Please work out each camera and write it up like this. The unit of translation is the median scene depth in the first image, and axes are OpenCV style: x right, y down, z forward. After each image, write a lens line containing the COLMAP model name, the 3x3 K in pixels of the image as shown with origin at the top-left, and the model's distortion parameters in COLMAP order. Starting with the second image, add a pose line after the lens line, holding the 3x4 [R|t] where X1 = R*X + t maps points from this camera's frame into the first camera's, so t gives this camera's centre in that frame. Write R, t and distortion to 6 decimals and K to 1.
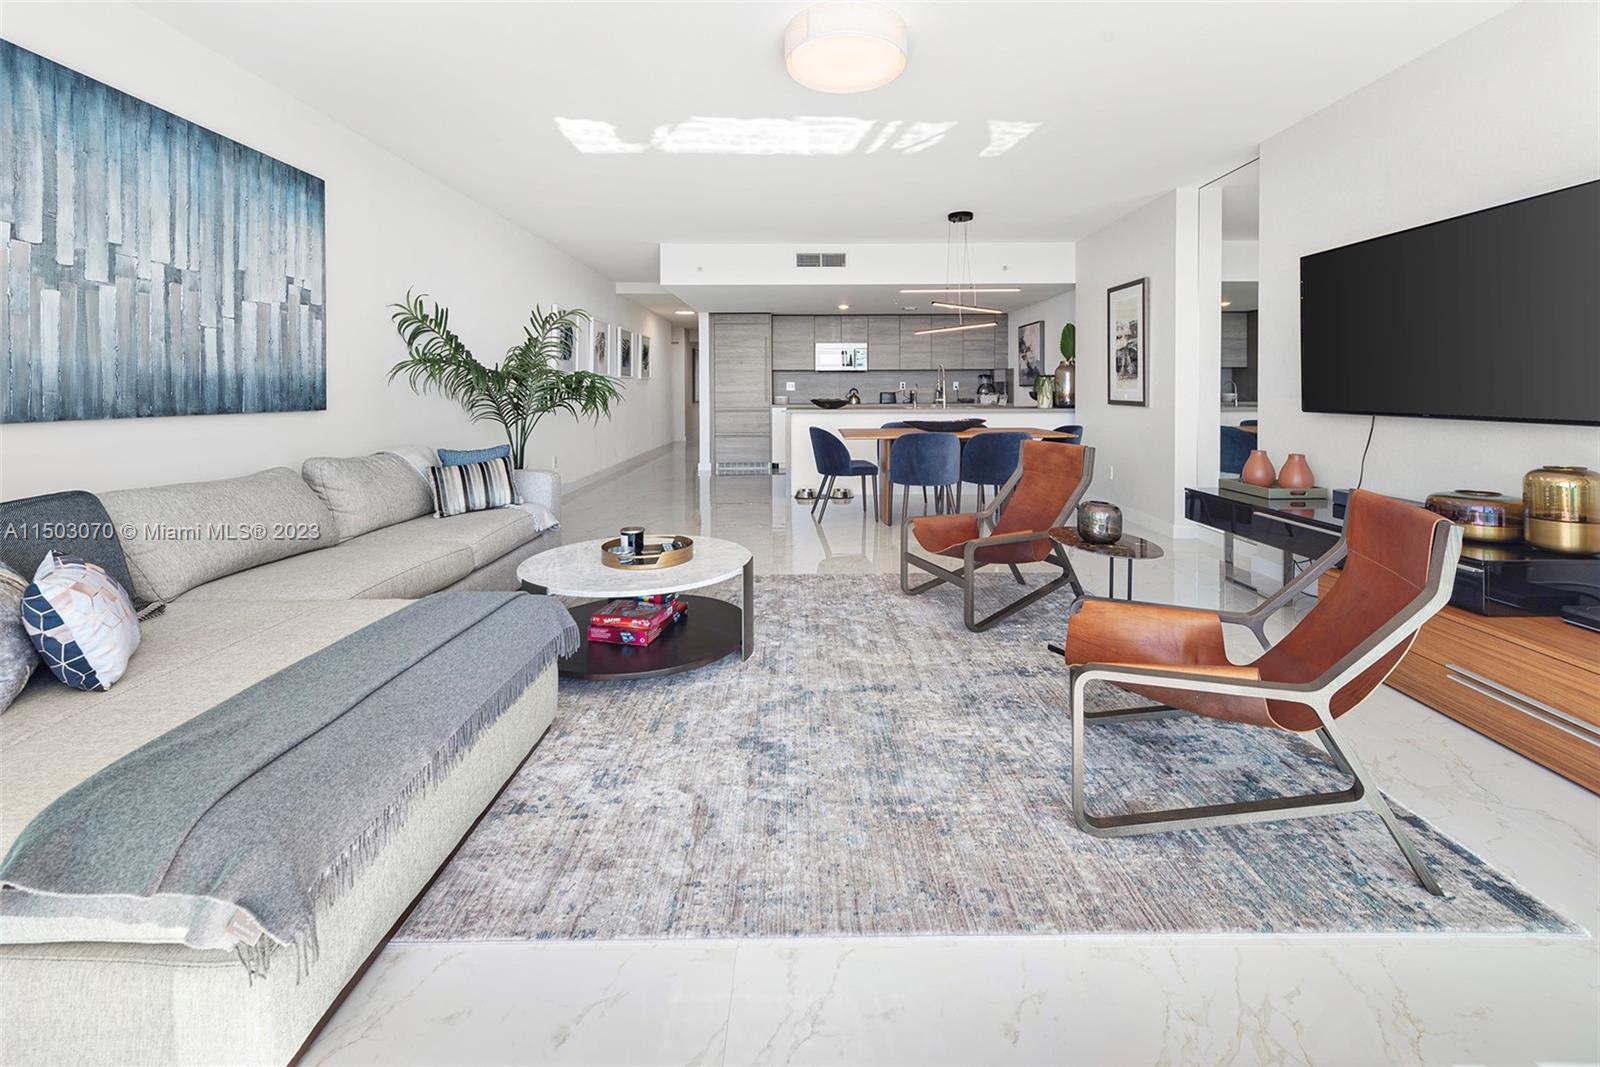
lens RADIAL K [[671.5, 0, 802.3], [0, 671.5, 389.7], [0, 0, 1]] dist [0.012847, -0.000025]
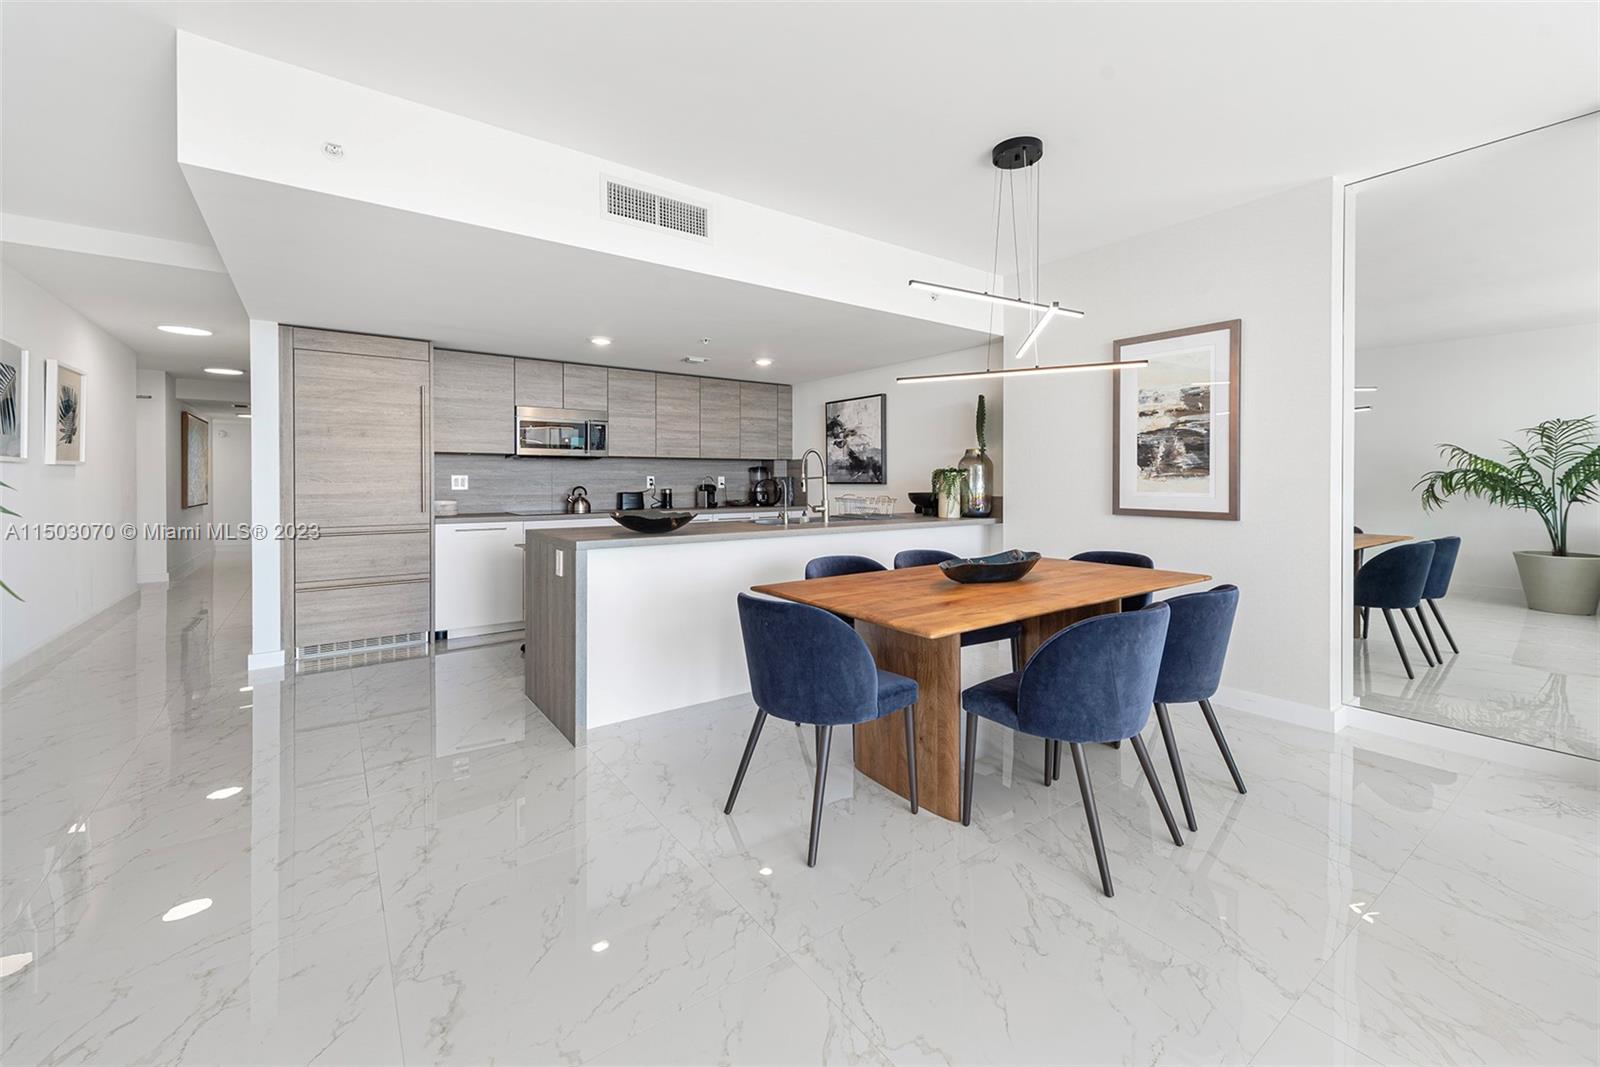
lens RADIAL K [[652.3, 0, 798.0], [0, 652.3, 480.8], [0, 0, 1]] dist [0.001988, 0.000062]
pose [[0.808191, 0.003513, 0.588910, -0.115200], [-0.002064, 0.999993, -0.003132, -0.005808], [-0.588917, 0.001315, 0.808192, 0.431795]]
